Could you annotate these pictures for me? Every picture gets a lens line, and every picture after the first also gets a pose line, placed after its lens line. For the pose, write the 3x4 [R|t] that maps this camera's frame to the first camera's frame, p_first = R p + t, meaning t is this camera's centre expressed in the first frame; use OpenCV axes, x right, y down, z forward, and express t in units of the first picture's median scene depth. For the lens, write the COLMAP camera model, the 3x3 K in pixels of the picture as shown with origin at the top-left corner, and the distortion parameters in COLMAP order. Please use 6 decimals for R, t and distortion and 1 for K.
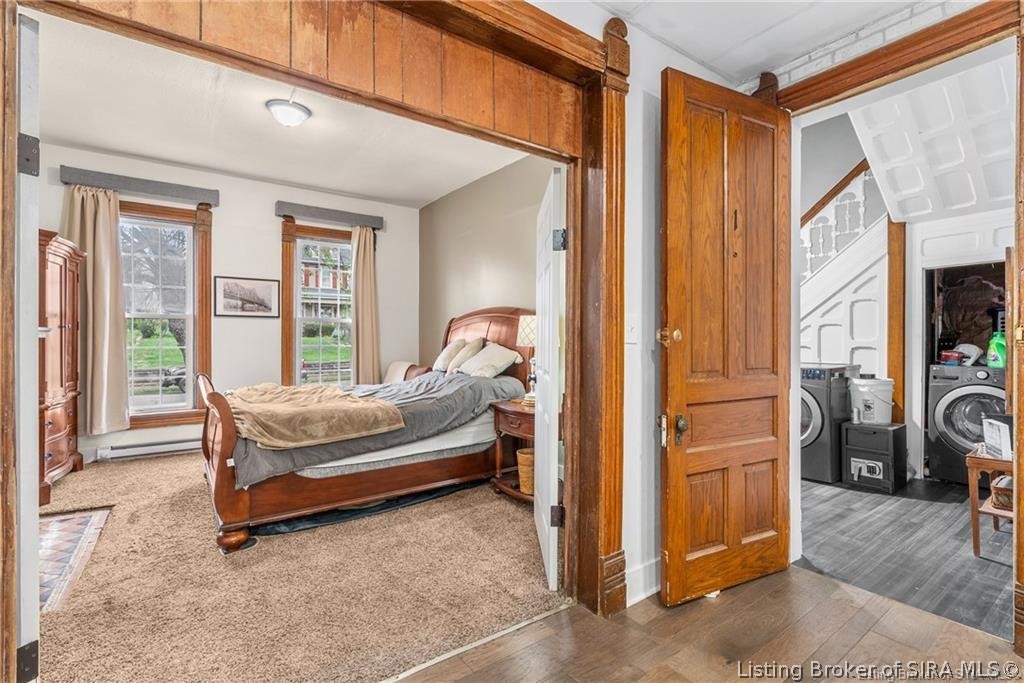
lens RADIAL K [[470.2, 0, 515.8], [0, 470.2, 341.3], [0, 0, 1]] dist [-0.003883, 0.001634]
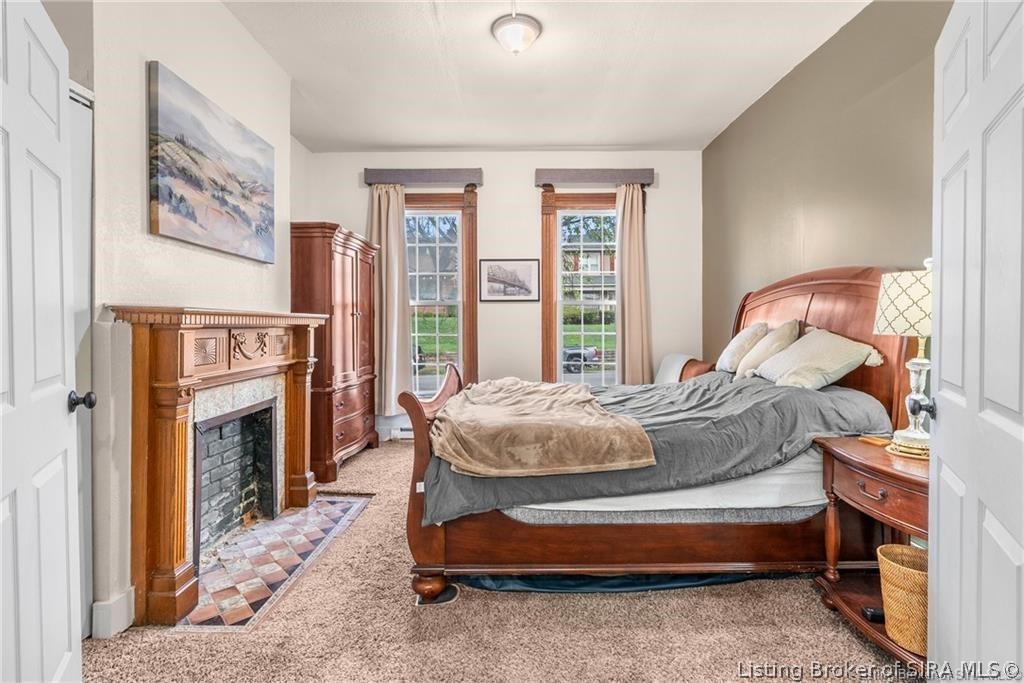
lens RADIAL K [[470.2, 0, 545.5], [0, 470.2, 329.7], [0, 0, 1]] dist [-0.003883, 0.001634]
pose [[0.844774, -0.000893, -0.535123, -0.026039], [0.002079, 0.999997, 0.001613, 0.003320], [0.535120, -0.002475, 0.844773, 0.370516]]
